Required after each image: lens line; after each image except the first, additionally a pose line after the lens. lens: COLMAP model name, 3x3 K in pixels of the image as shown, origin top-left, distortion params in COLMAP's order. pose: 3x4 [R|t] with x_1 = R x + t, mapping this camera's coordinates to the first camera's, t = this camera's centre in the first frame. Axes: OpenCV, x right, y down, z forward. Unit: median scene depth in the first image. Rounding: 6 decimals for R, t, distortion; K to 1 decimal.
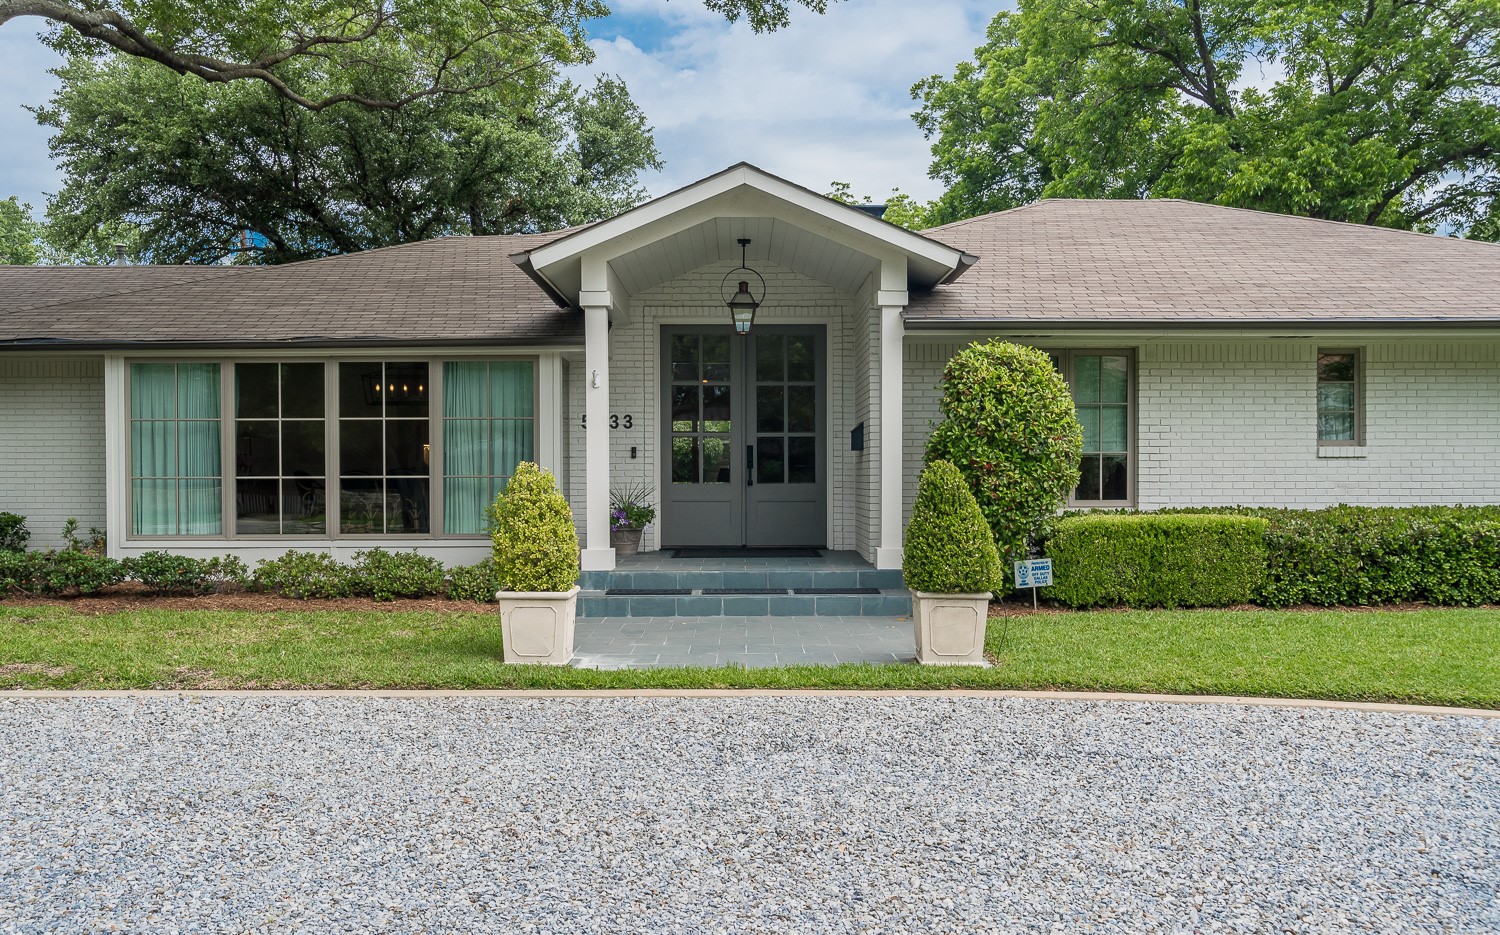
lens RADIAL K [[1190.8, 0, 739.2], [0, 1190.8, 466.3], [0, 0, 1]] dist [-0.003415, 0.002376]
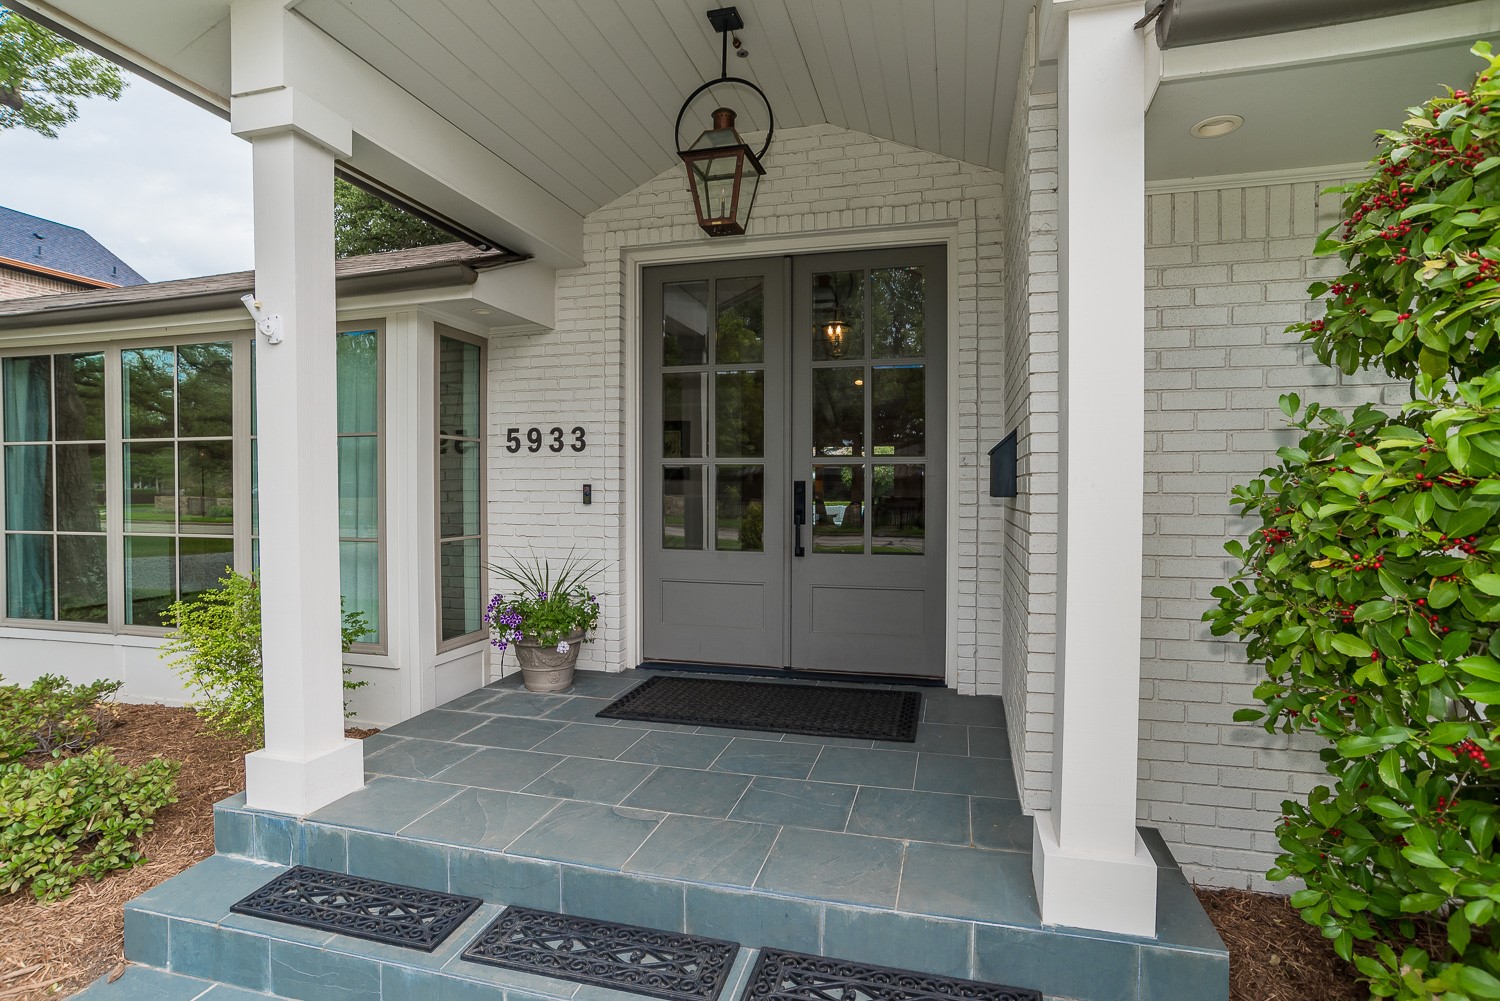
lens RADIAL K [[779.2, 0, 743.1], [0, 779.2, 489.4], [0, 0, 1]] dist [-0.024564, 0.000557]
pose [[0.965229, 0.004299, -0.261370, 0.081994], [-0.002708, 0.999976, 0.006450, -0.017425], [0.261392, -0.005518, 0.965217, 0.704171]]
